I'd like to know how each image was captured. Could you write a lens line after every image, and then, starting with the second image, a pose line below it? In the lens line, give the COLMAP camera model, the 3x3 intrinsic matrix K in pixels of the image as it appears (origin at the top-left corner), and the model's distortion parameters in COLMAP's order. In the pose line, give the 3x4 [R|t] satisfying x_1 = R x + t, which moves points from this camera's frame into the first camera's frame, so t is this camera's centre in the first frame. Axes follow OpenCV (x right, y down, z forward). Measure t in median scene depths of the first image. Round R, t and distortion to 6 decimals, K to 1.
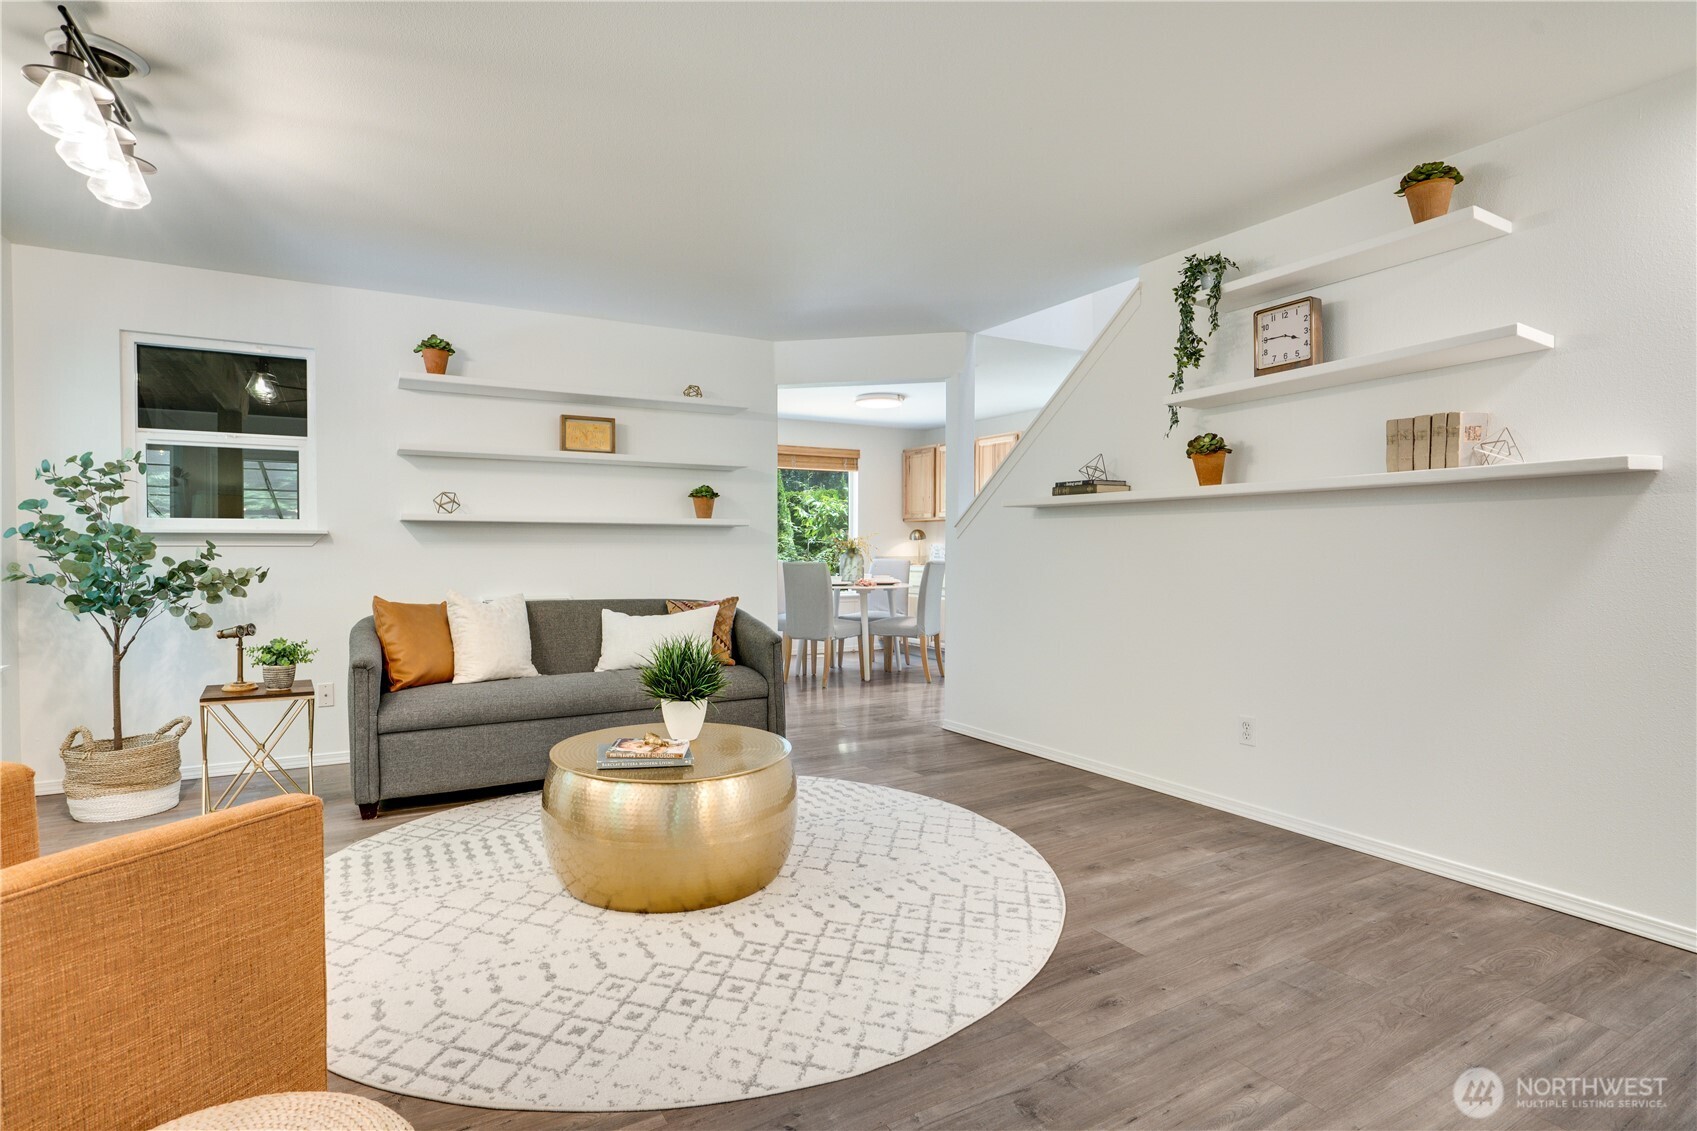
lens RADIAL K [[853.9, 0, 839.0], [0, 853.9, 565.7], [0, 0, 1]] dist [-0.048966, 0.025647]
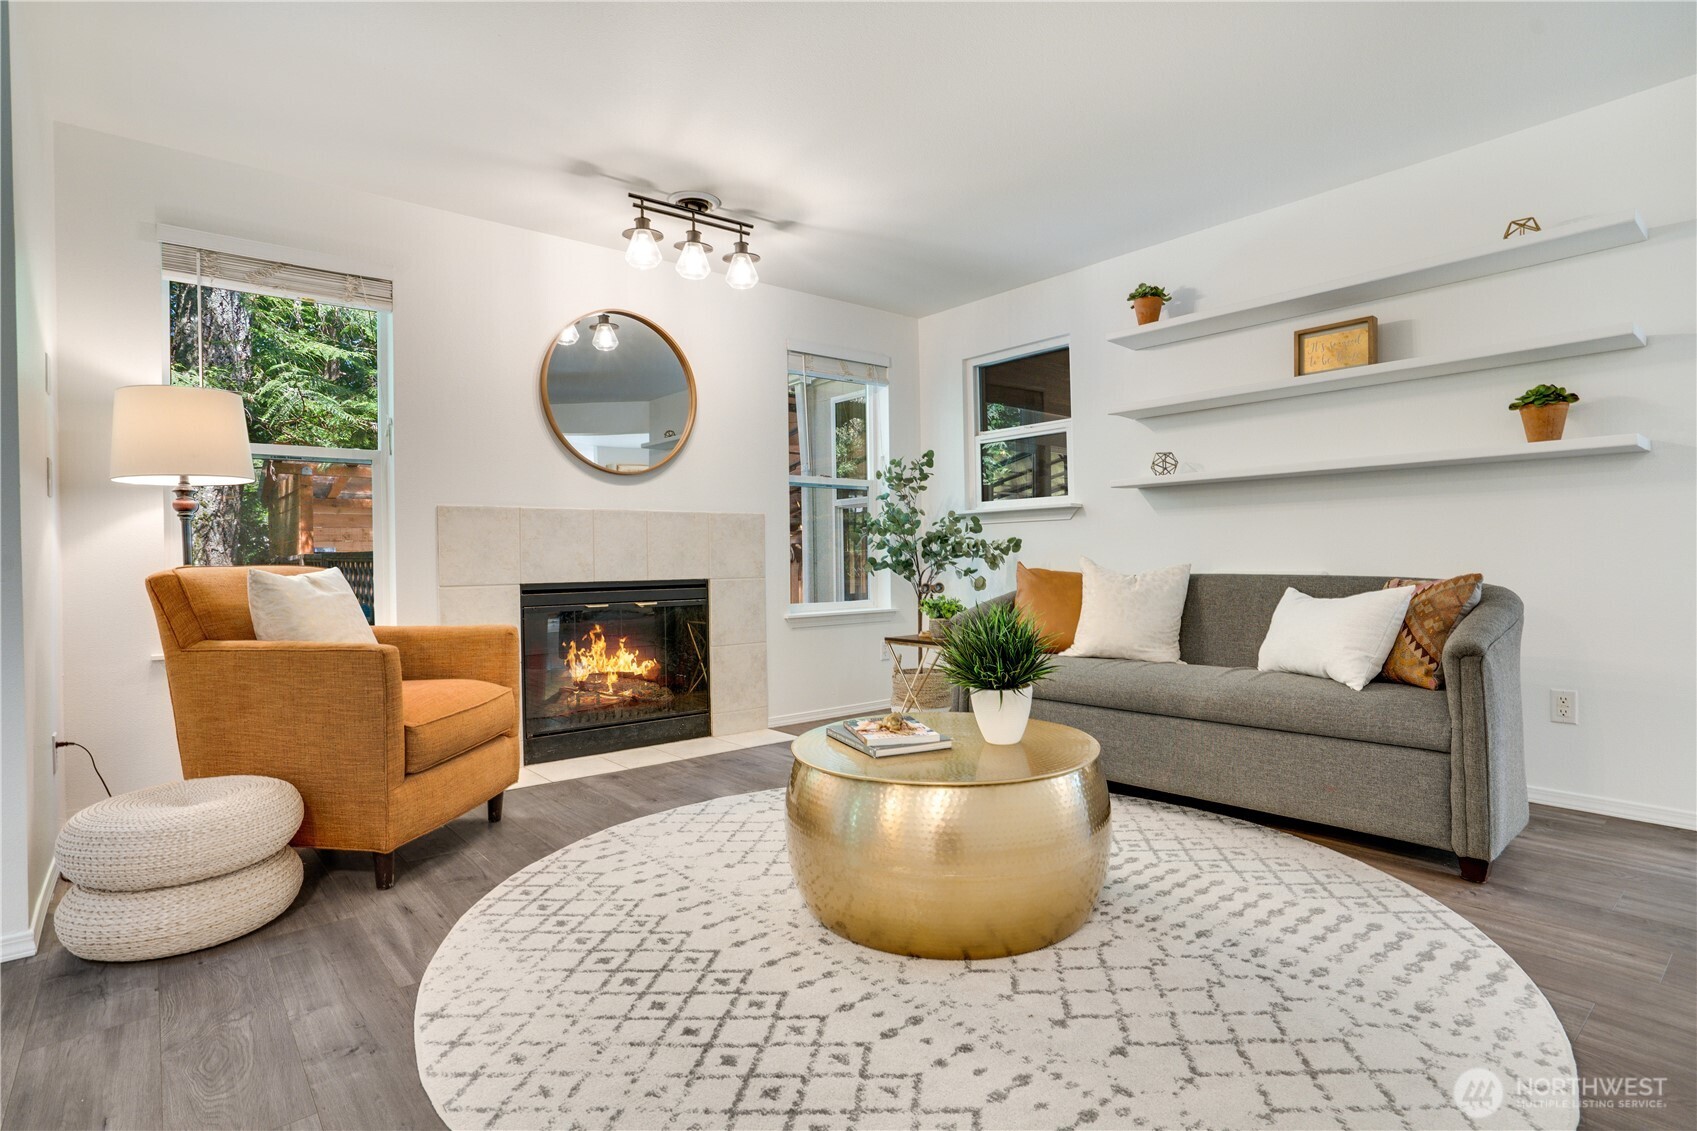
lens RADIAL K [[853.9, 0, 839.0], [0, 853.9, 565.7], [0, 0, 1]] dist [-0.048966, 0.025647]
pose [[0.167502, 0.002383, -0.985869, 0.570809], [-0.003398, 0.999993, 0.001840, 0.051815], [0.985866, 0.003042, 0.167509, 0.788997]]
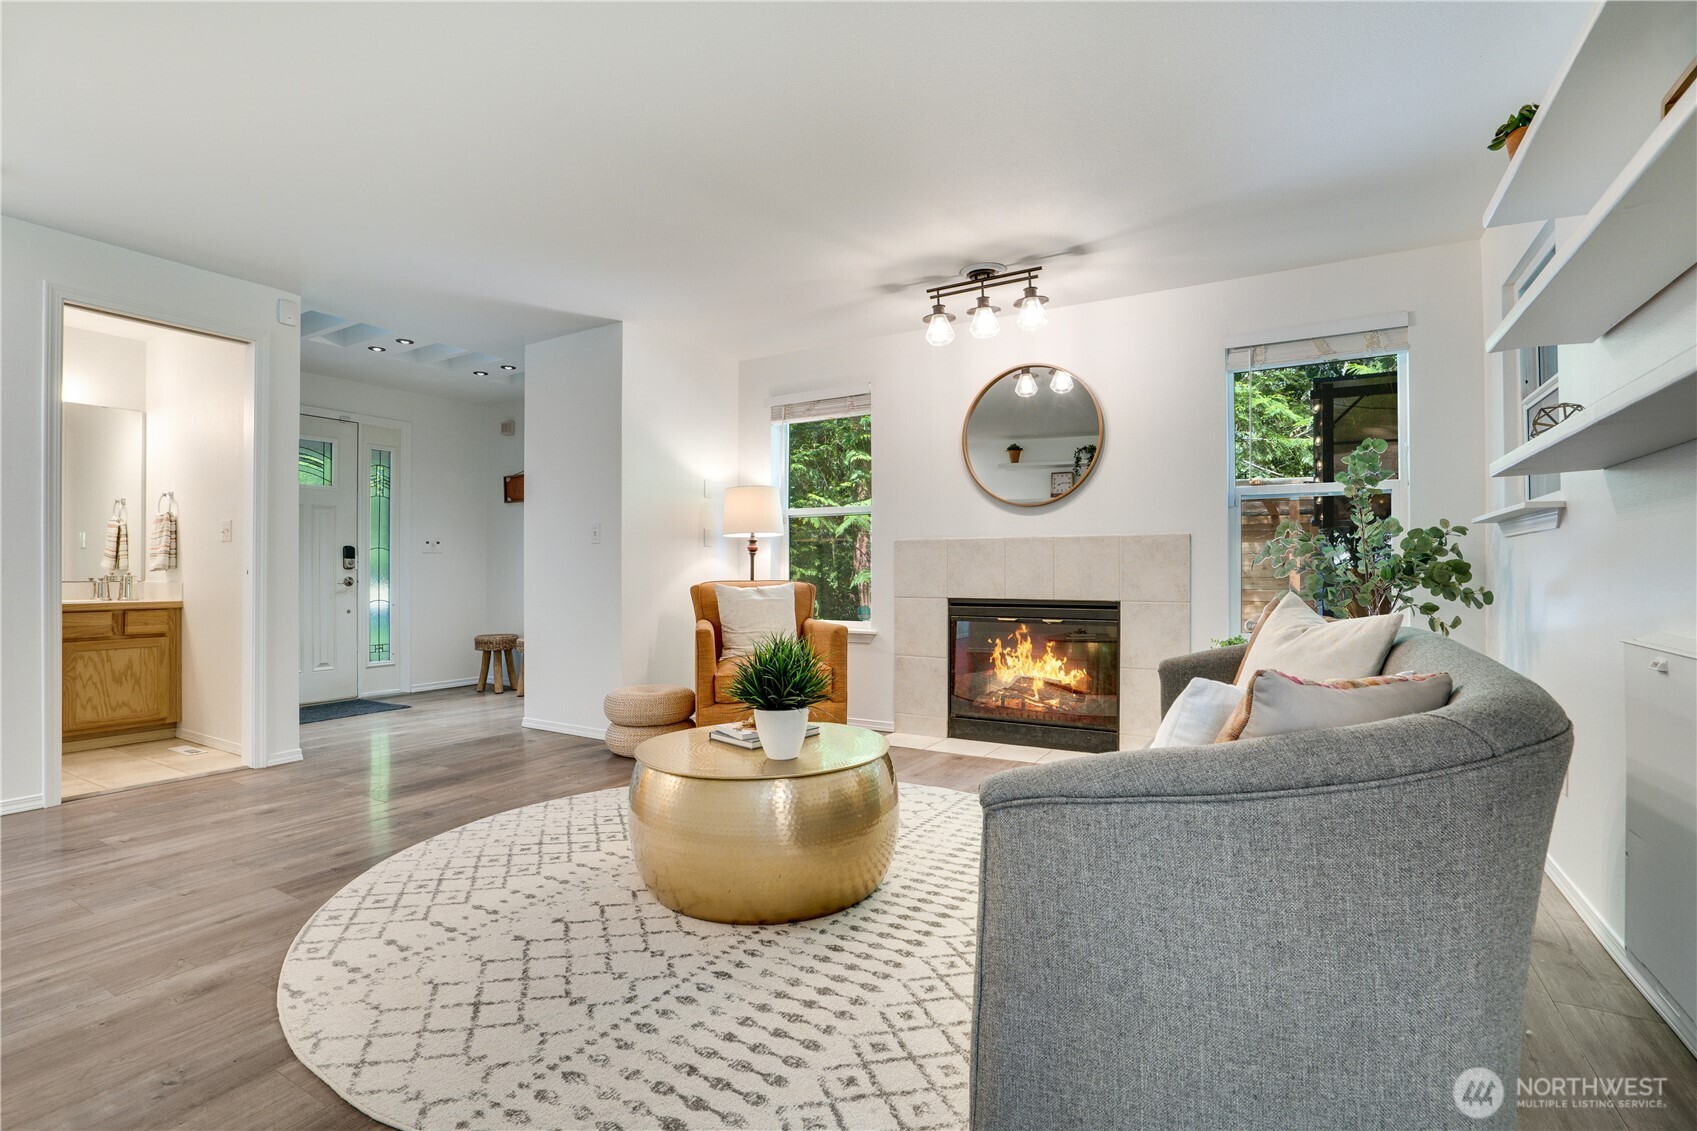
lens RADIAL K [[791.4, 0, 835.7], [0, 791.4, 566.3], [0, 0, 1]] dist [-0.061572, 0.025120]
pose [[-0.873608, -0.004934, -0.486605, 0.163440], [-0.010123, 0.999916, 0.008036, 0.009252], [0.486525, 0.011946, -0.873585, 1.831678]]
